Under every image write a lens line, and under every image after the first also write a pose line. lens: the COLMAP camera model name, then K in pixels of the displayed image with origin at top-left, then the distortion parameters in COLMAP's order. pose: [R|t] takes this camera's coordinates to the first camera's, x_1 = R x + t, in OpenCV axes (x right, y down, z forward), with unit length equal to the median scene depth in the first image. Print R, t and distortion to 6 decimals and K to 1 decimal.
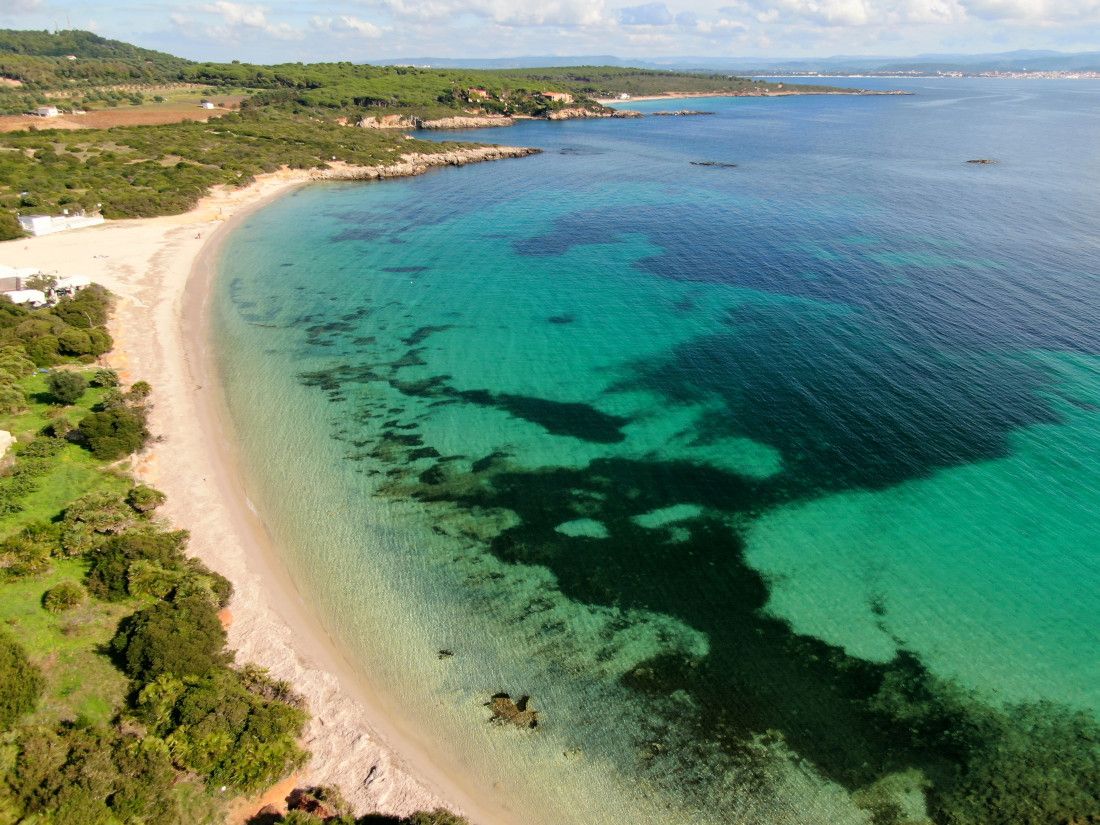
lens RADIAL K [[766.5, 0, 553.5], [0, 766.5, 415.8], [0, 0, 1]] dist [-0.006802, -0.004488]
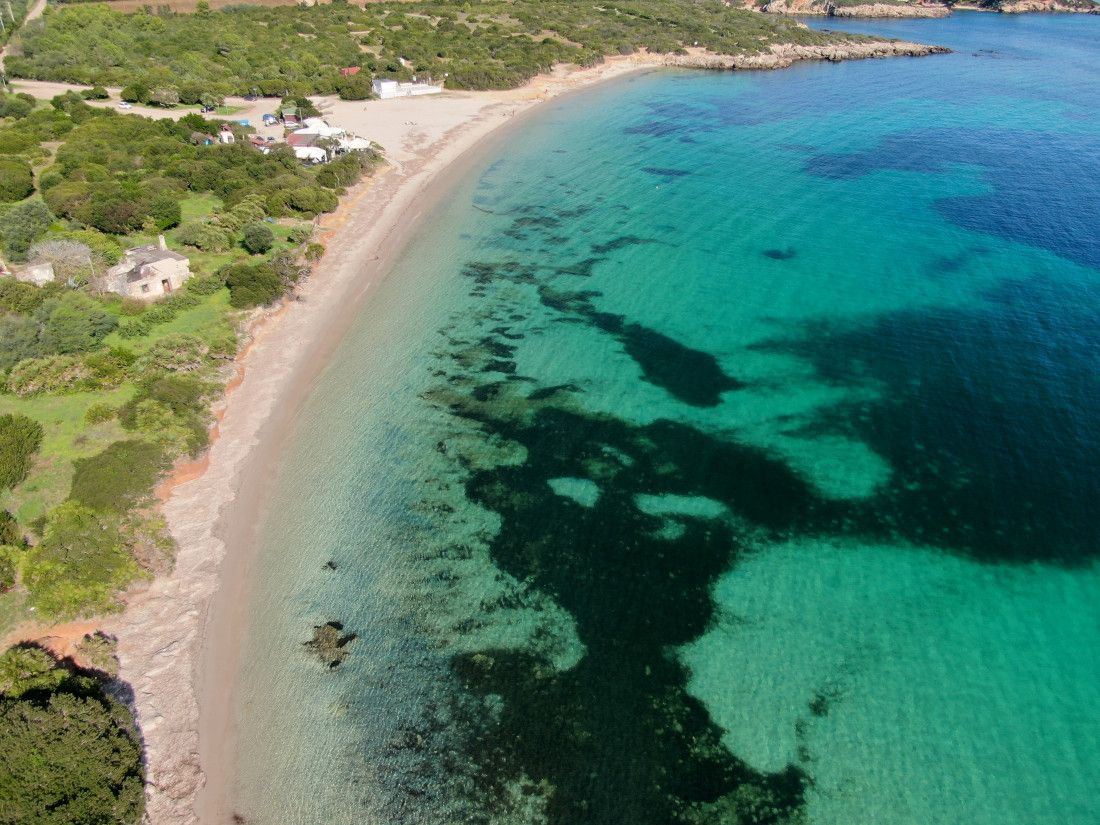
lens RADIAL K [[766.5, 0, 549.6], [0, 766.5, 406.9], [0, 0, 1]] dist [-0.006802, -0.004488]
pose [[0.872180, 0.259181, -0.414883, 0.276632], [-0.208048, 0.964114, 0.164926, -0.069334], [0.442740, -0.057529, 0.894803, 0.135513]]
